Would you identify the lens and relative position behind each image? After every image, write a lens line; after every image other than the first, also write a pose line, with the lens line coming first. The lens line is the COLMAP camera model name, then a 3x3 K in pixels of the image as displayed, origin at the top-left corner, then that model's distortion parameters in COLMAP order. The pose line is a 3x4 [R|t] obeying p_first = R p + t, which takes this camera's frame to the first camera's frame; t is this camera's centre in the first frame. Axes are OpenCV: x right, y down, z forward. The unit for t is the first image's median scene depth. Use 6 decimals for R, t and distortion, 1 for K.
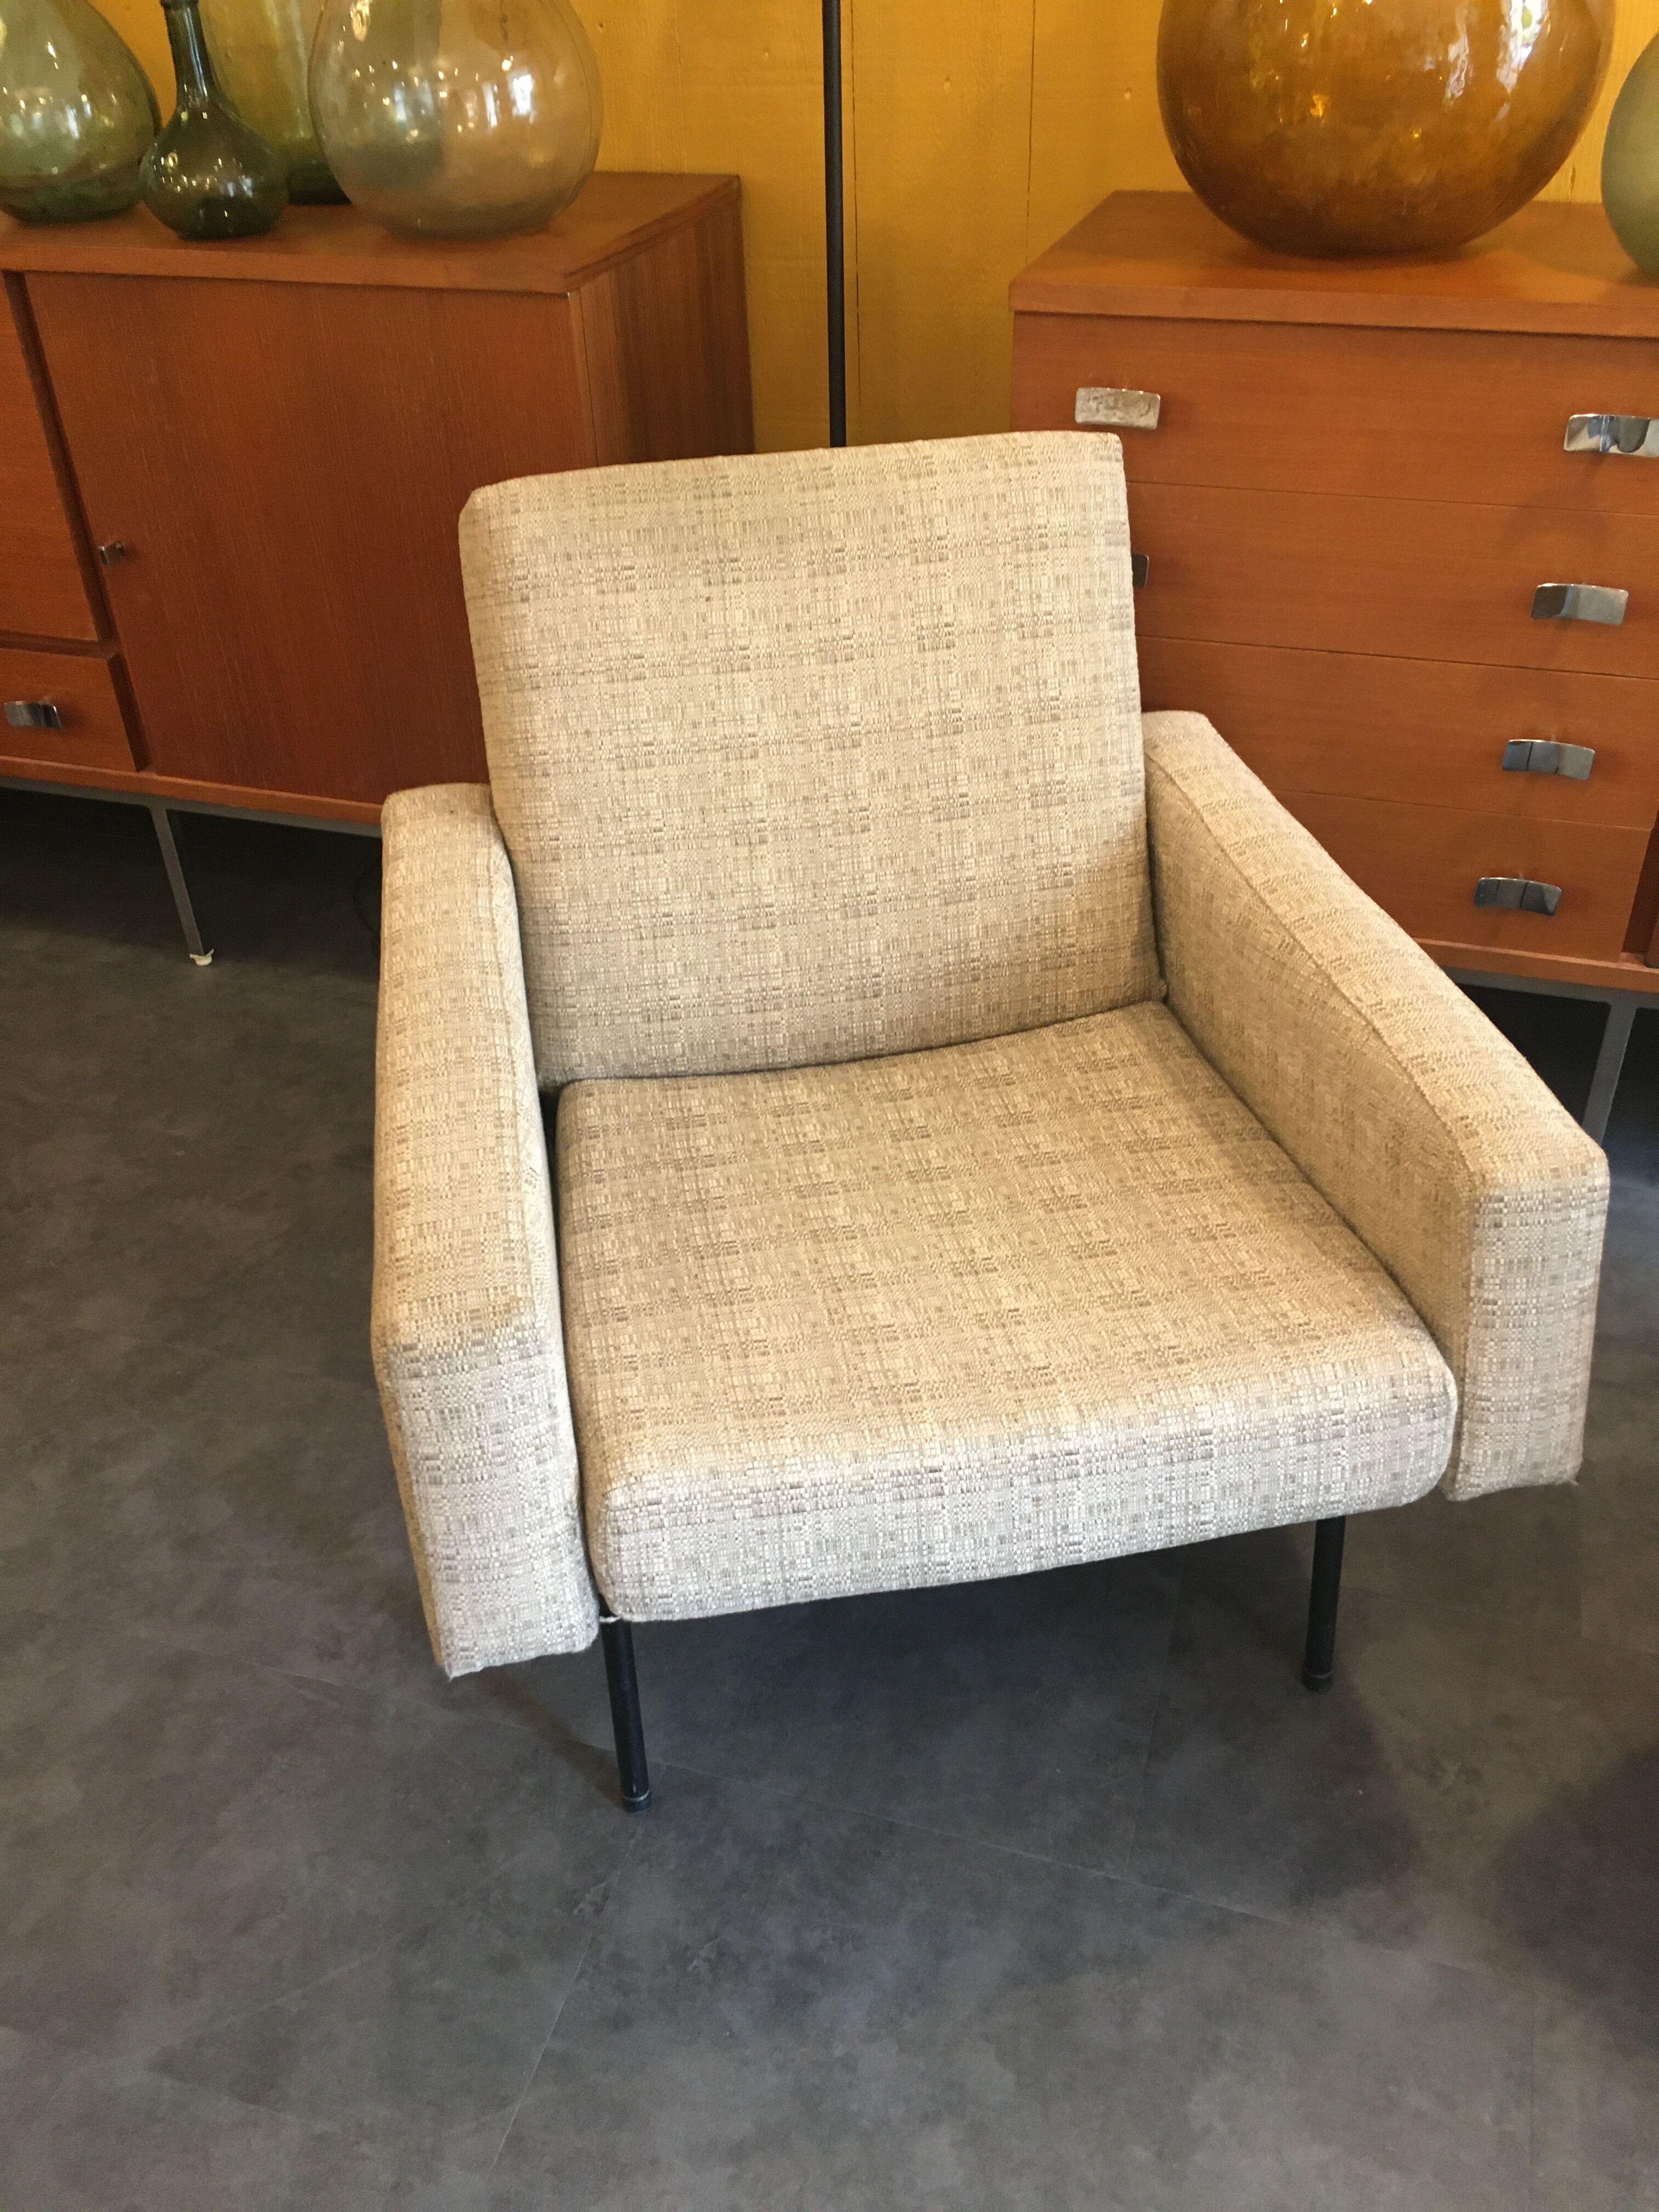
lens RADIAL K [[1880.0, 0, 820.7], [0, 1880.0, 1102.2], [0, 0, 1]] dist [0.077957, -0.106914]
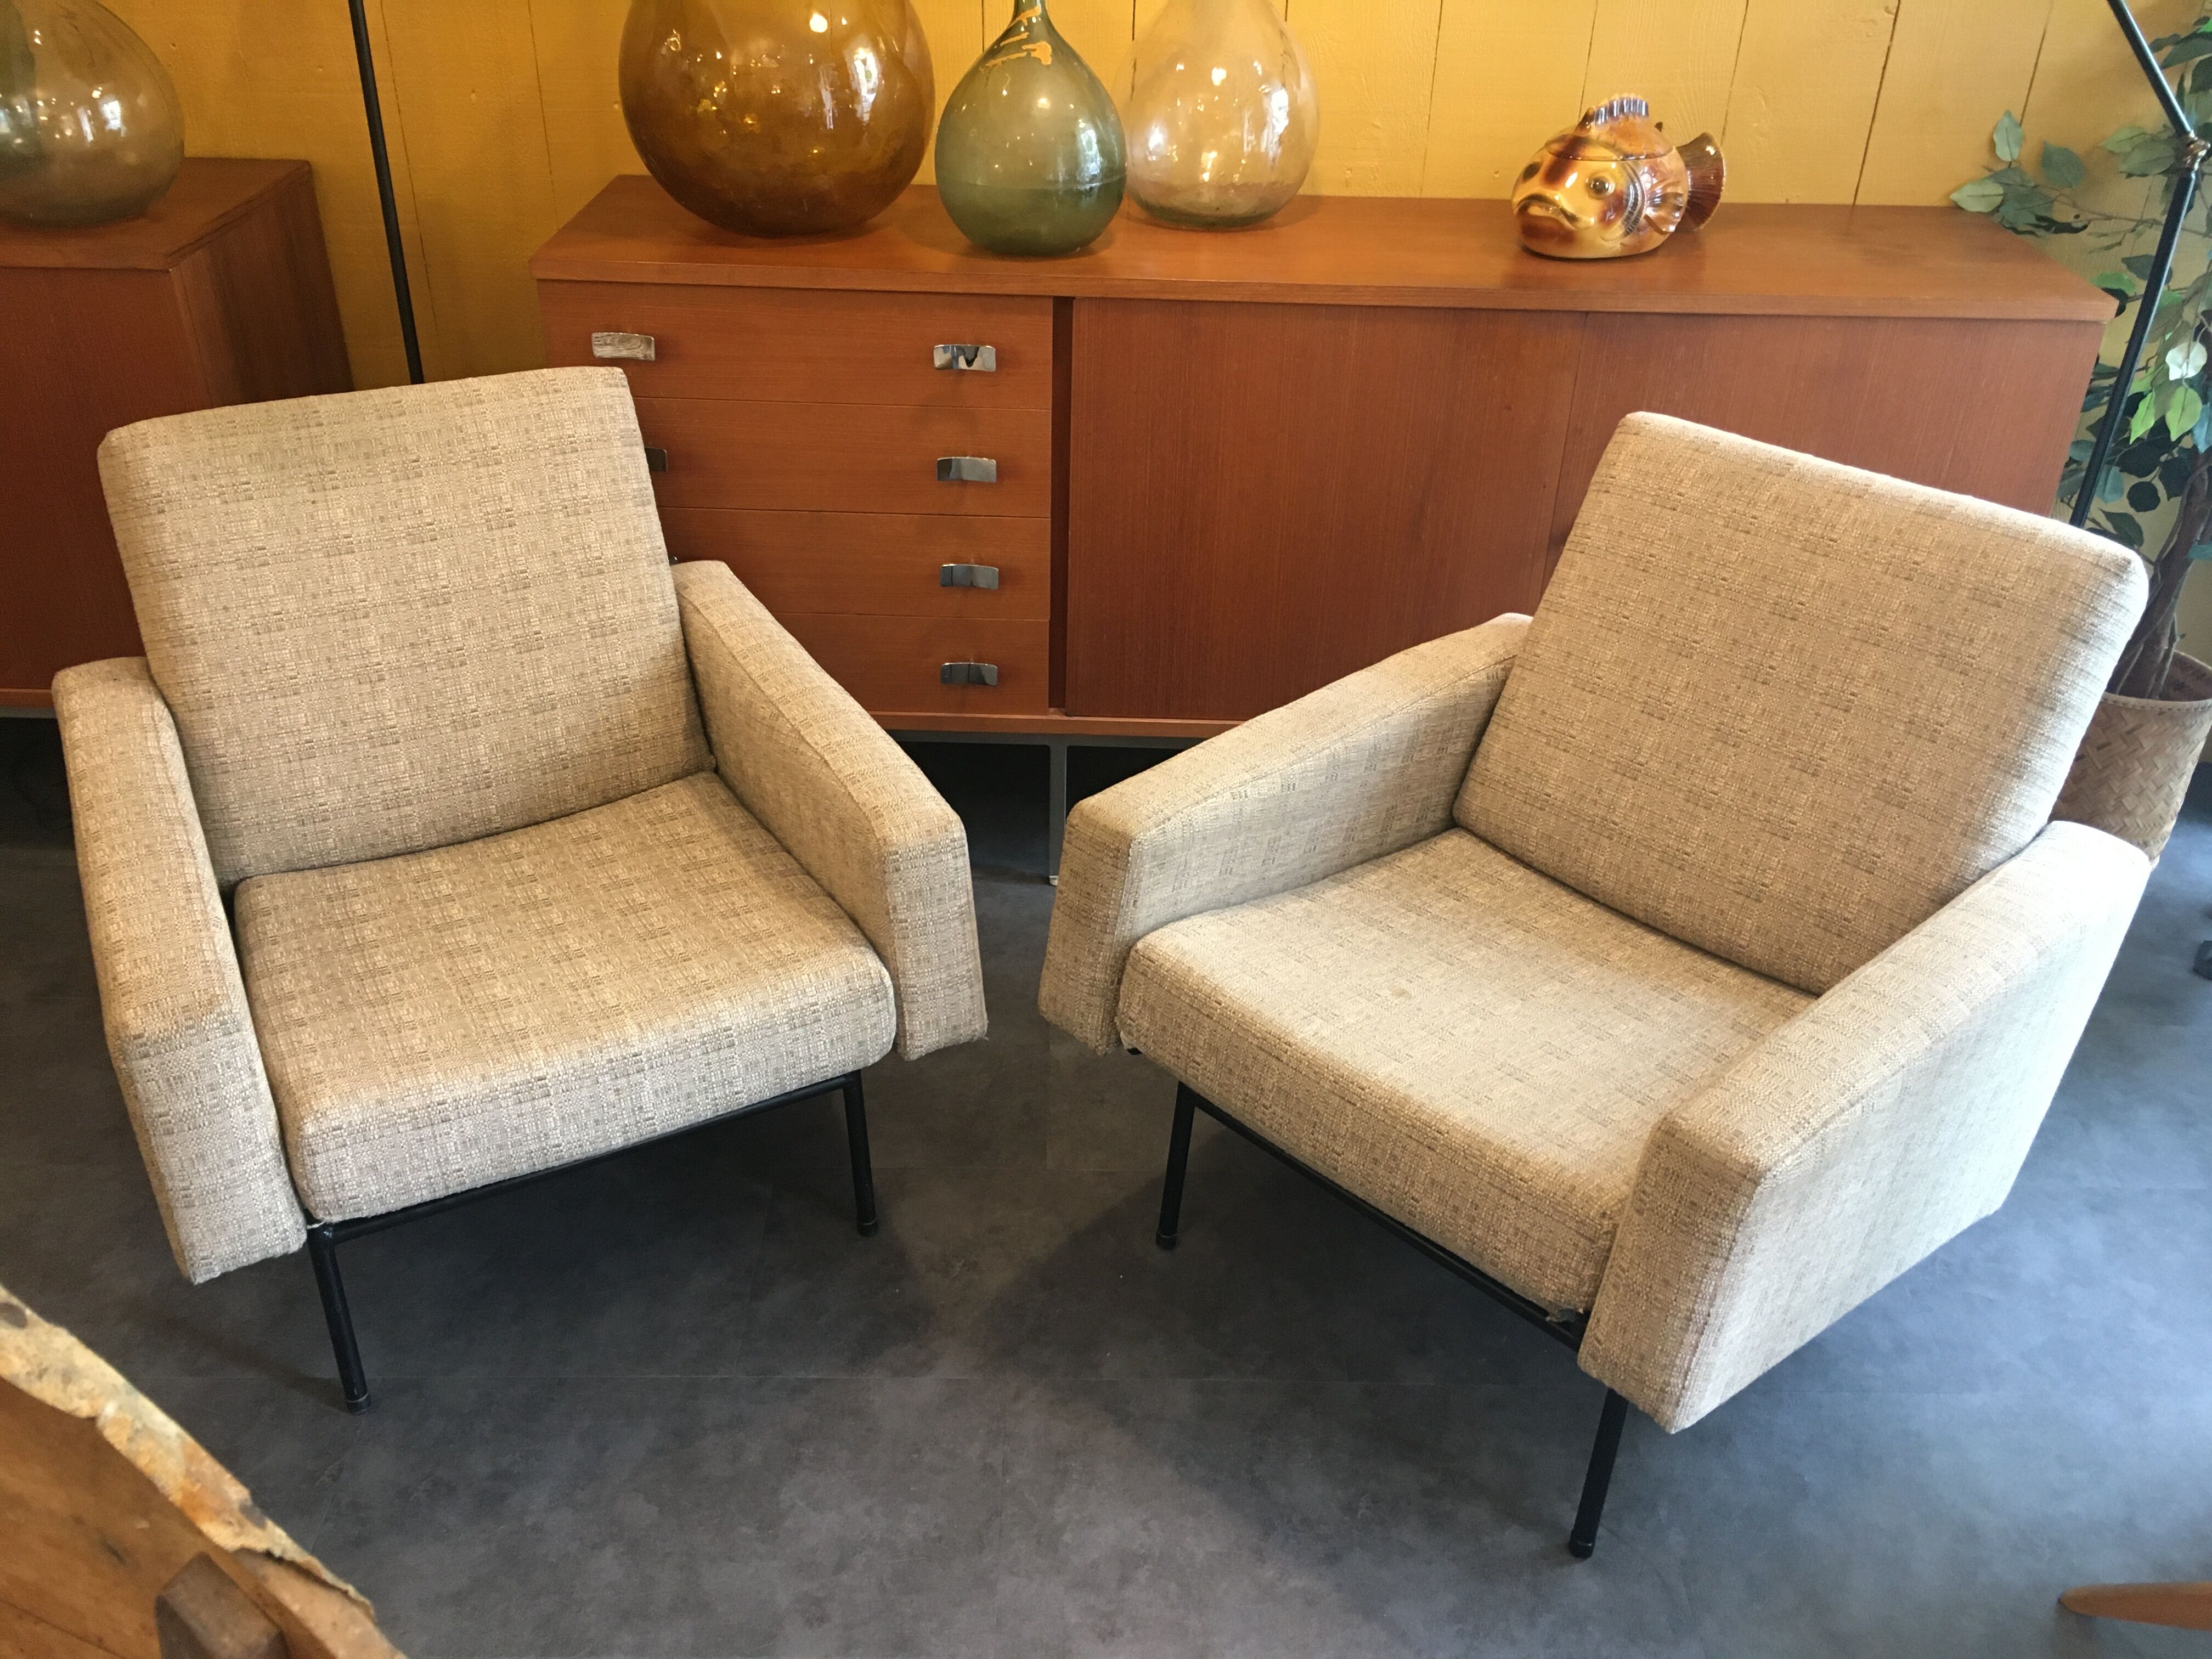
lens RADIAL K [[1880.0, 0, 1100.5], [0, 1880.0, 833.0], [0, 0, 1]] dist [0.077957, -0.106914]
pose [[0.950218, -0.115622, 0.289338, 0.052257], [0.133327, 0.990174, -0.042179, 0.093641], [-0.281619, 0.078656, 0.956297, -0.414192]]
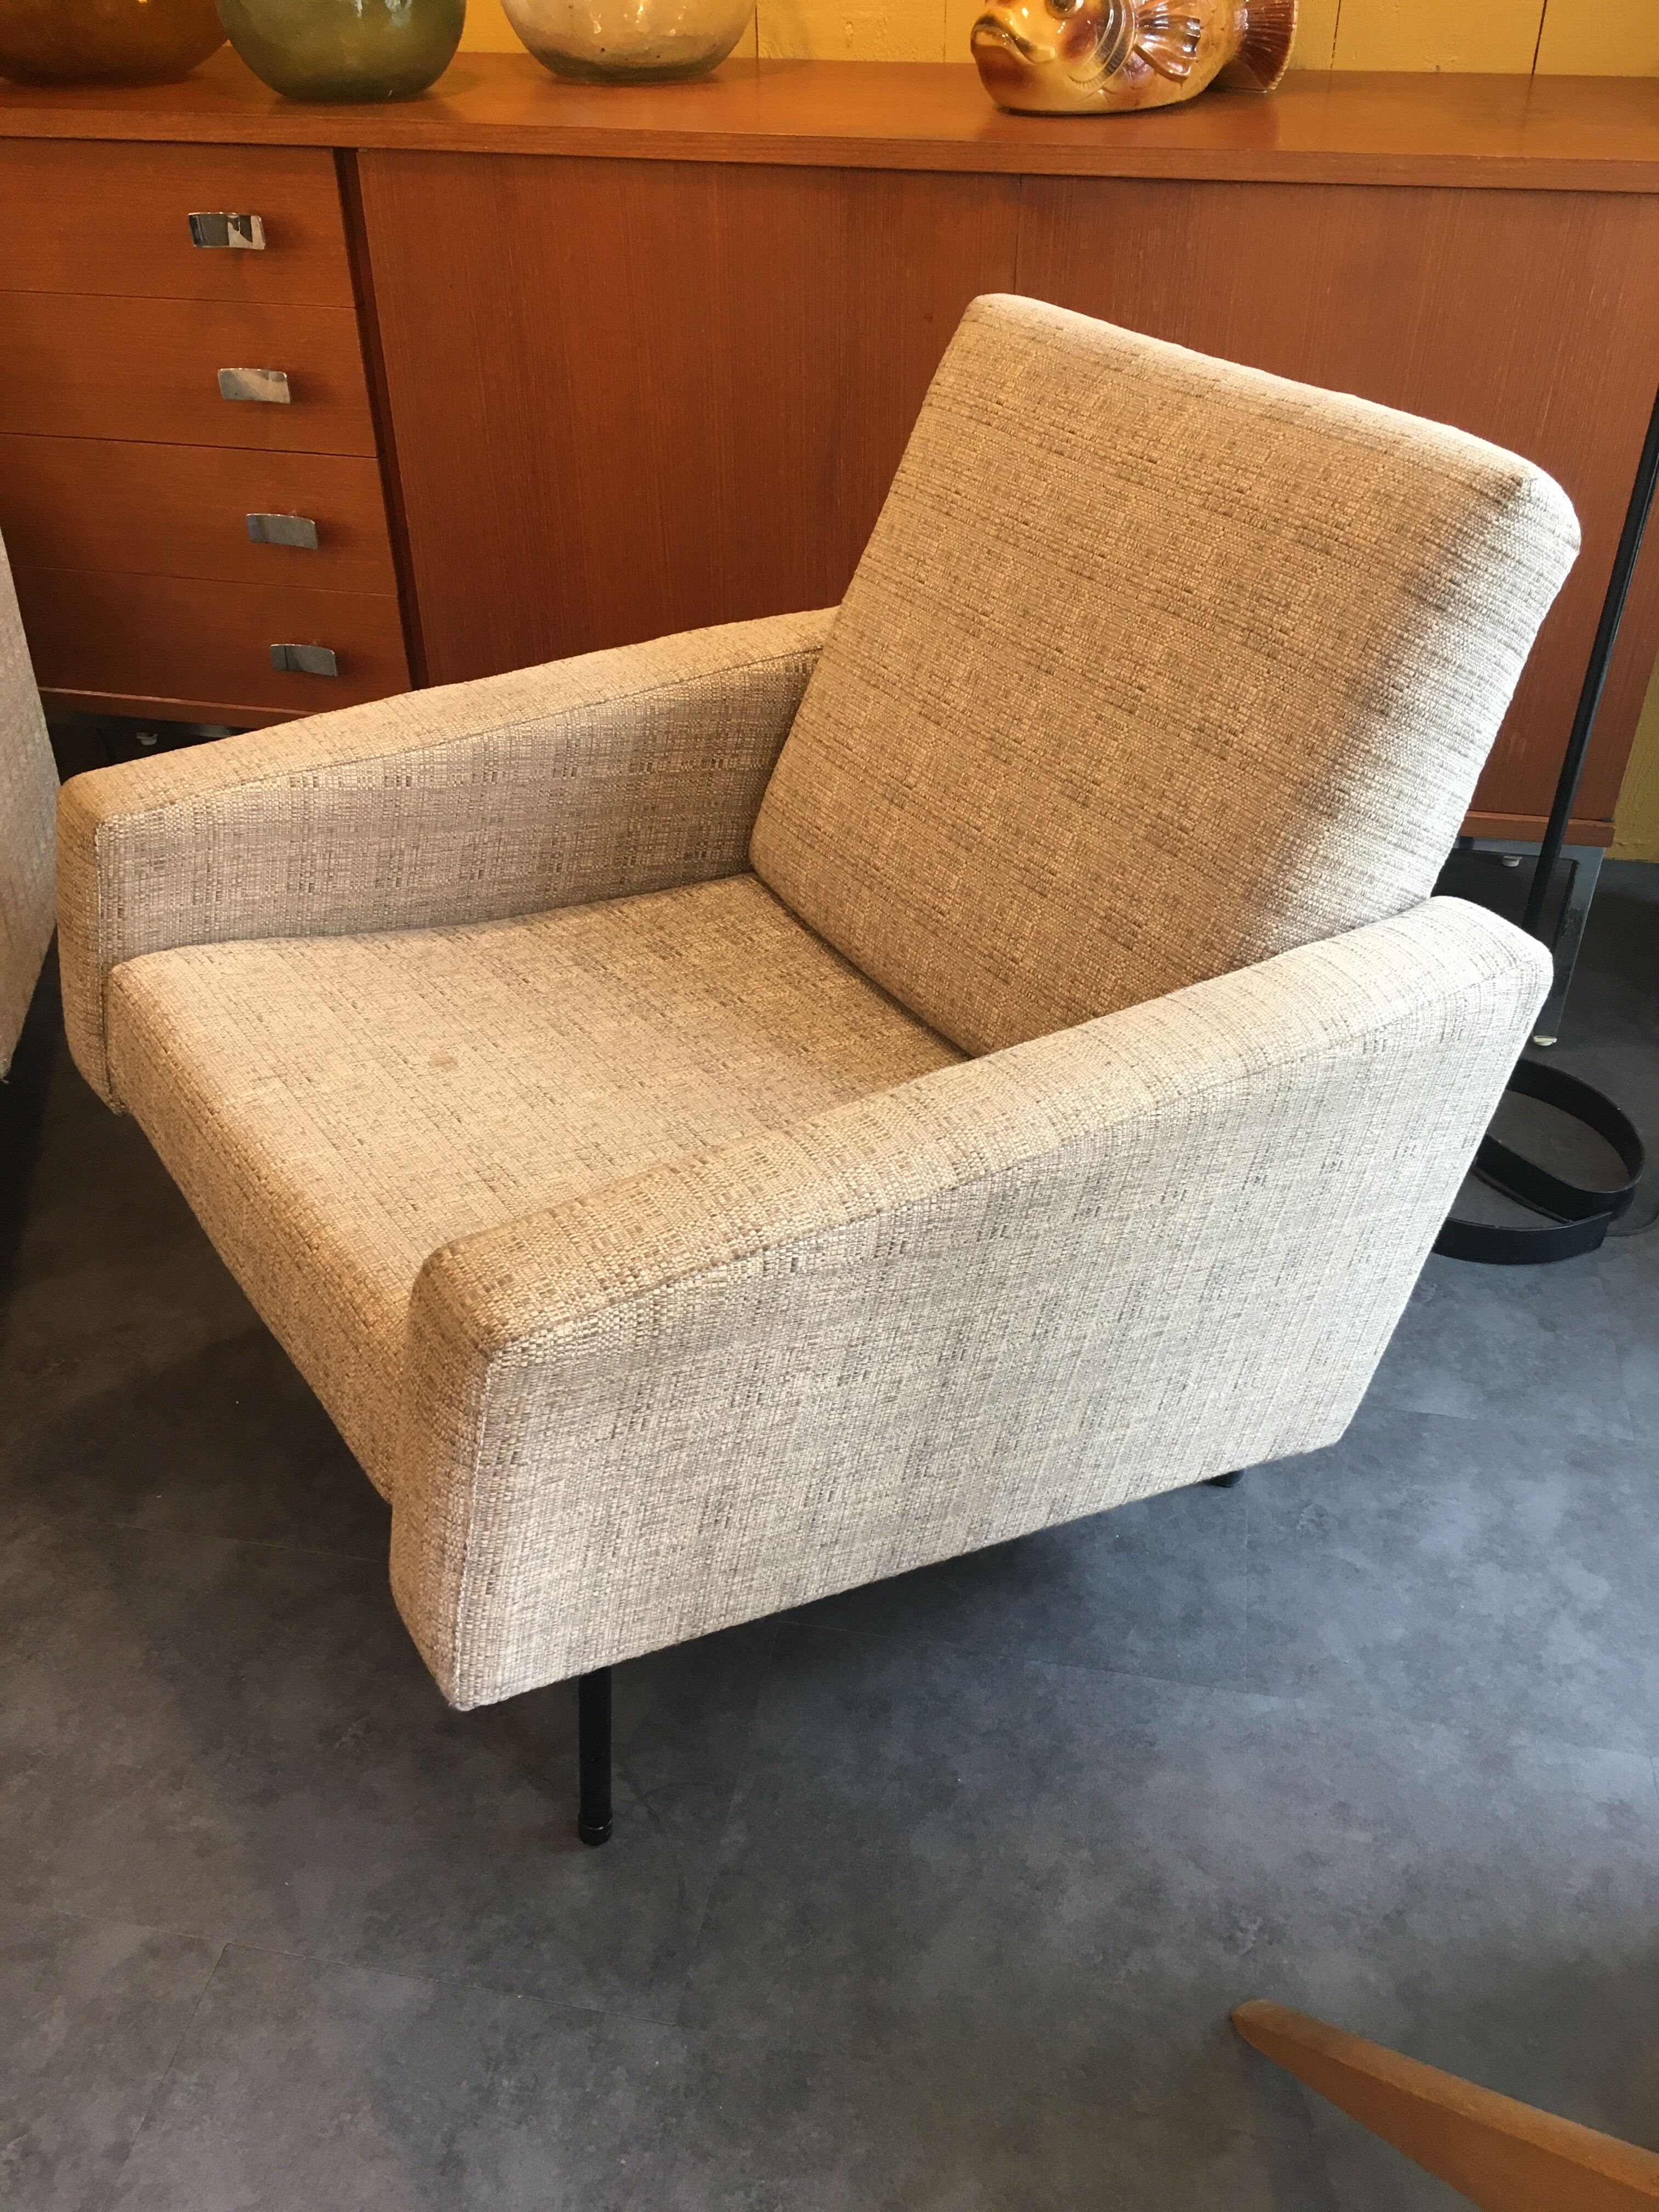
lens RADIAL K [[1880.0, 0, 846.2], [0, 1880.0, 1106.0], [0, 0, 1]] dist [0.077957, -0.106914]
pose [[0.992938, -0.050246, 0.107469, 0.662490], [0.048560, 0.998654, 0.018250, 0.183276], [-0.108241, -0.012903, 0.994041, -0.201756]]
